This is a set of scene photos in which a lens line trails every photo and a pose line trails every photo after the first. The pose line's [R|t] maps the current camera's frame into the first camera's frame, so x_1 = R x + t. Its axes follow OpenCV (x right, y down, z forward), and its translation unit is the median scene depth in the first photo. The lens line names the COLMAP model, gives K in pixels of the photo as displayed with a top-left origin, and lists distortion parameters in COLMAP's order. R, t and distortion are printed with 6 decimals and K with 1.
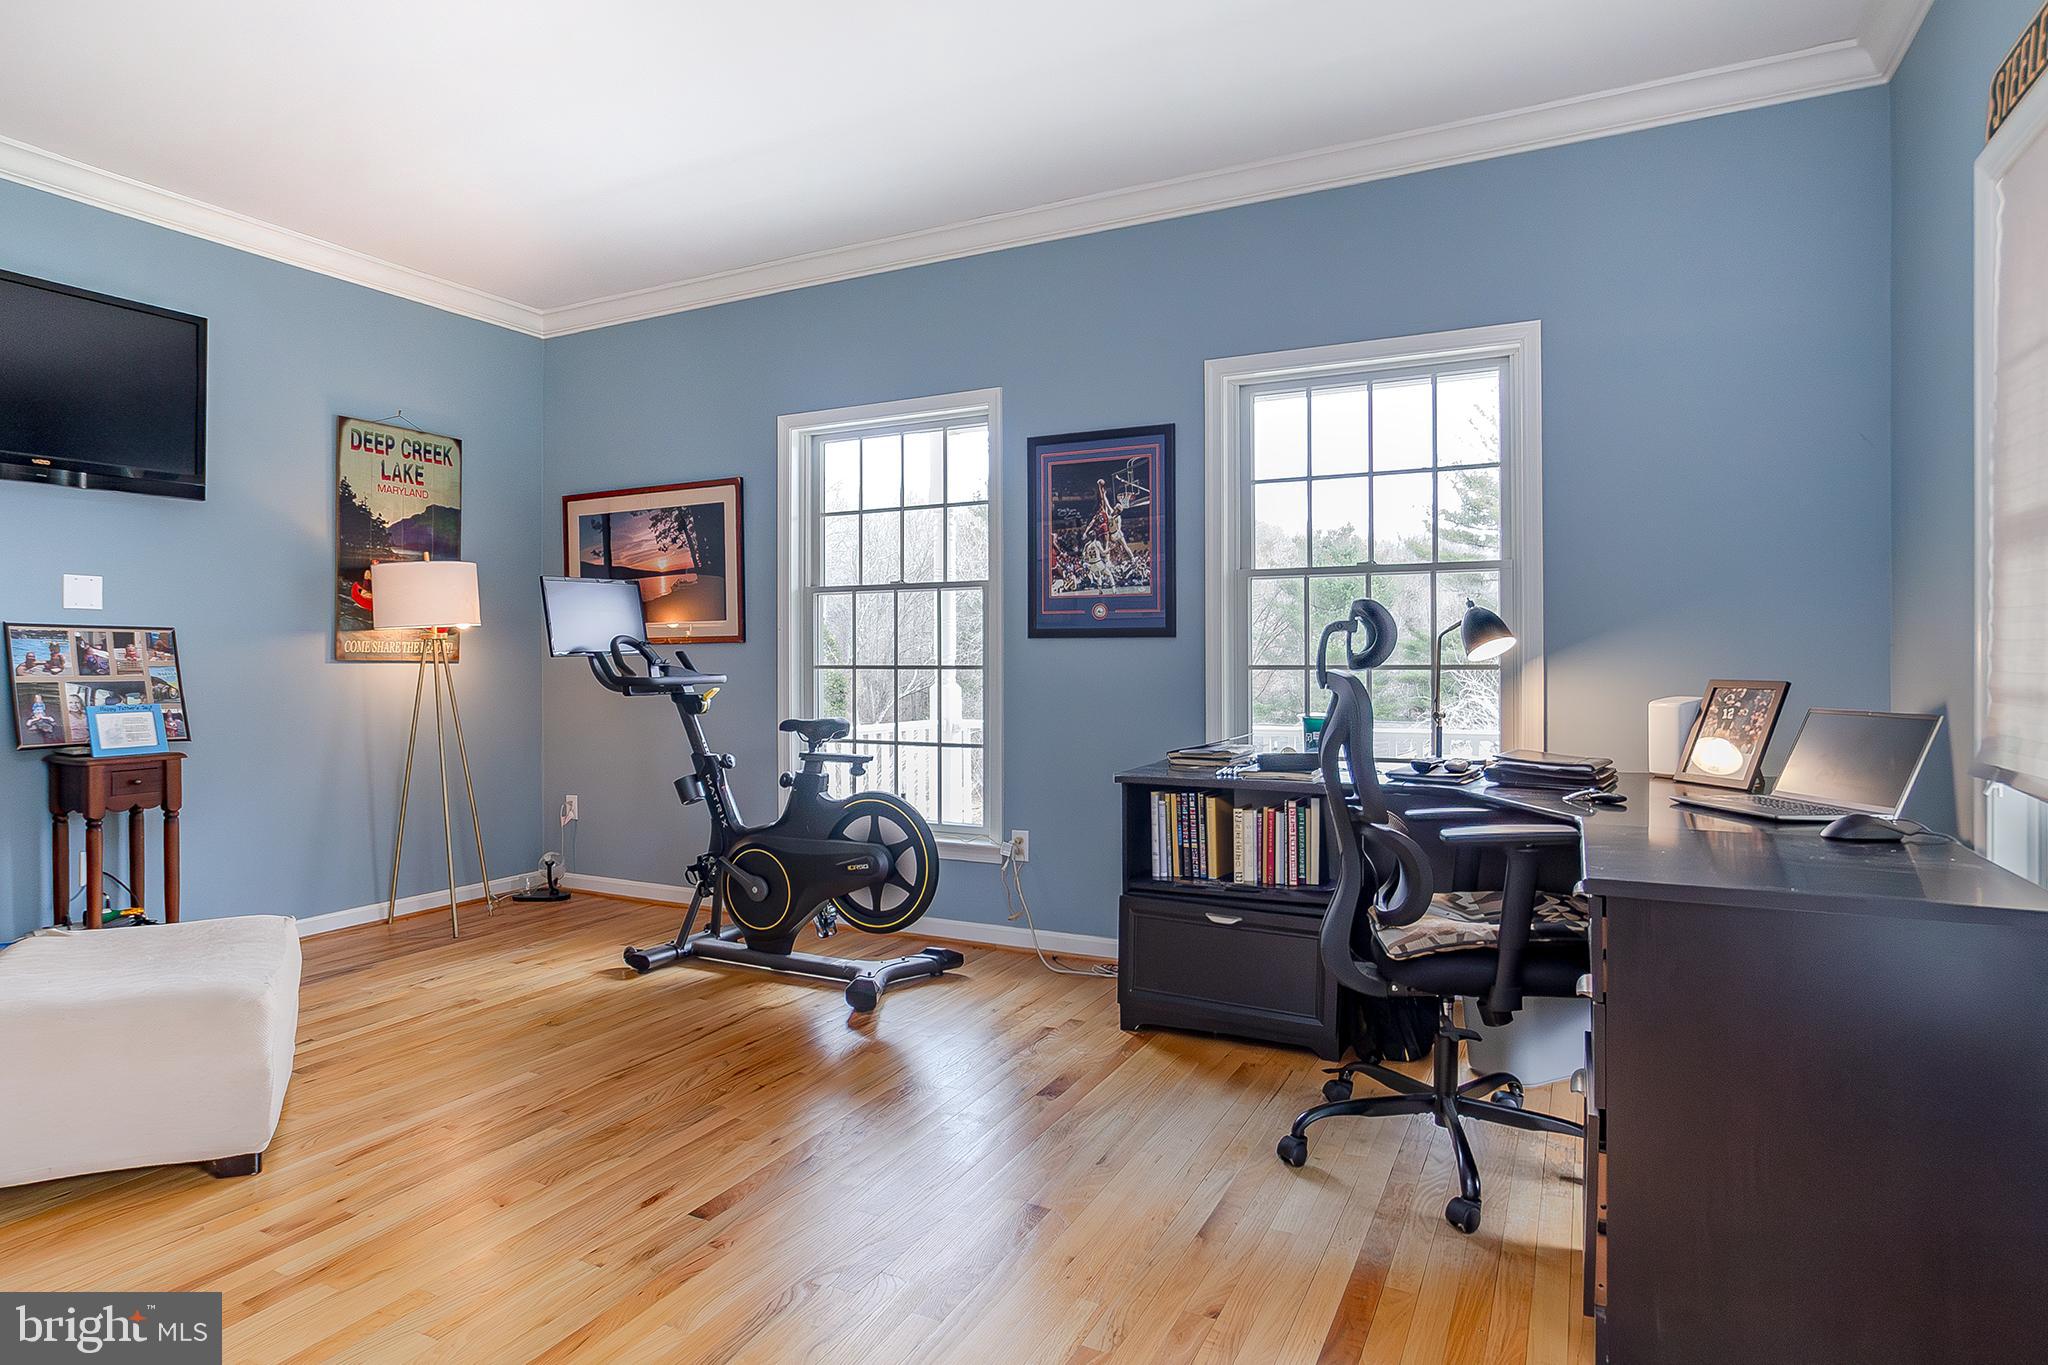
lens RADIAL K [[1001.6, 0, 1019.4], [0, 1001.6, 671.7], [0, 0, 1]] dist [0.003034, 0.000101]
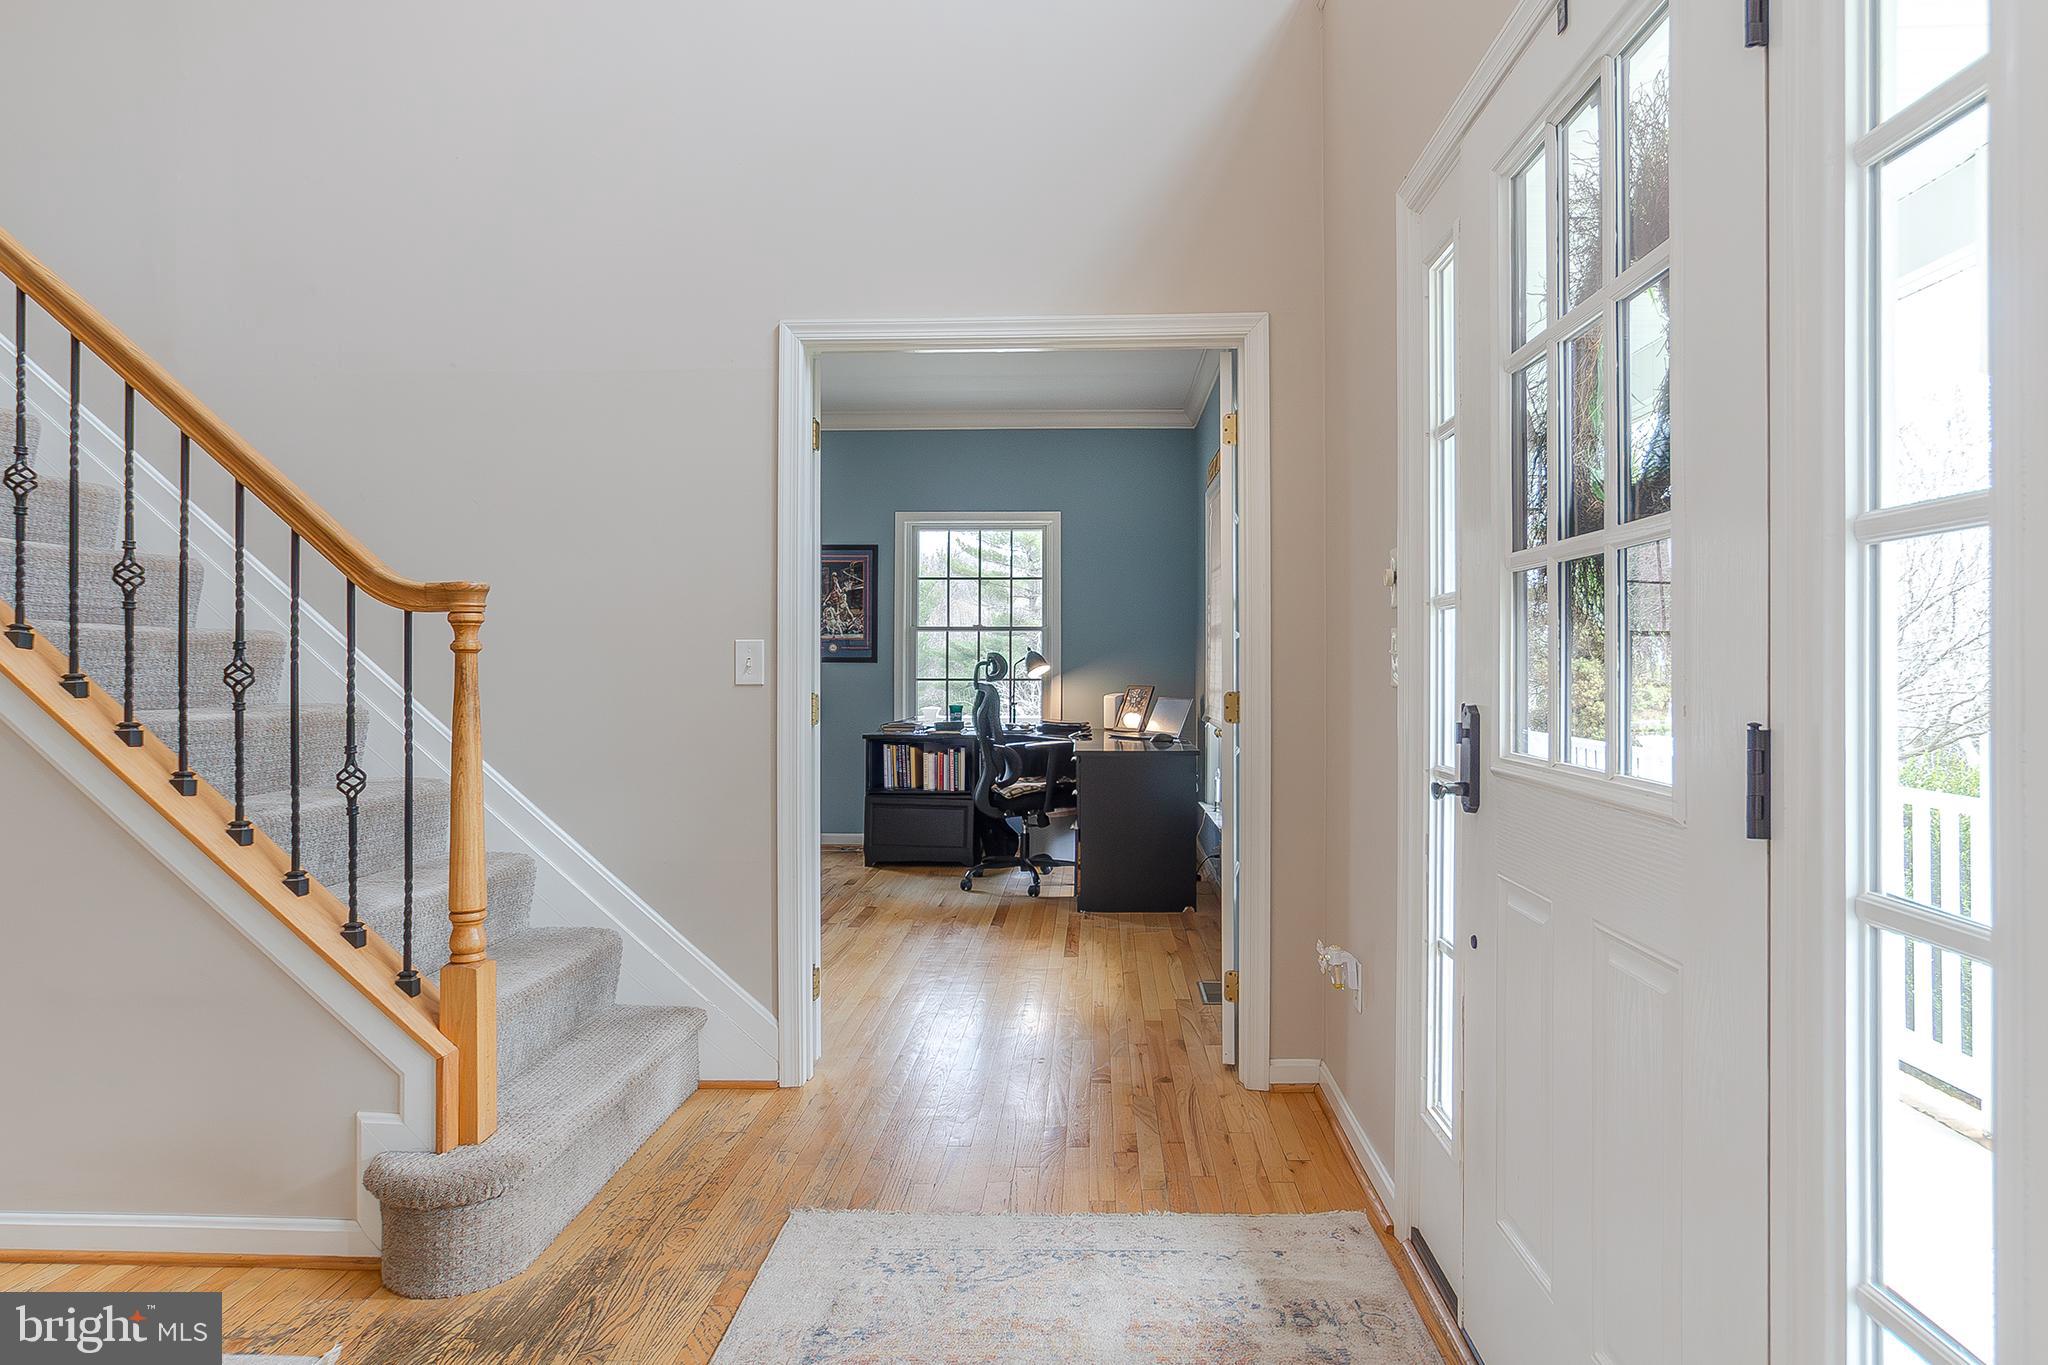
lens RADIAL K [[1001.6, 0, 1029.0], [0, 1001.6, 674.3], [0, 0, 1]] dist [0.003034, 0.000101]
pose [[0.902612, -0.001415, 0.430453, -0.452015], [0.004908, 0.999963, -0.007004, -0.001766], [-0.430428, 0.008435, 0.902586, -0.886913]]
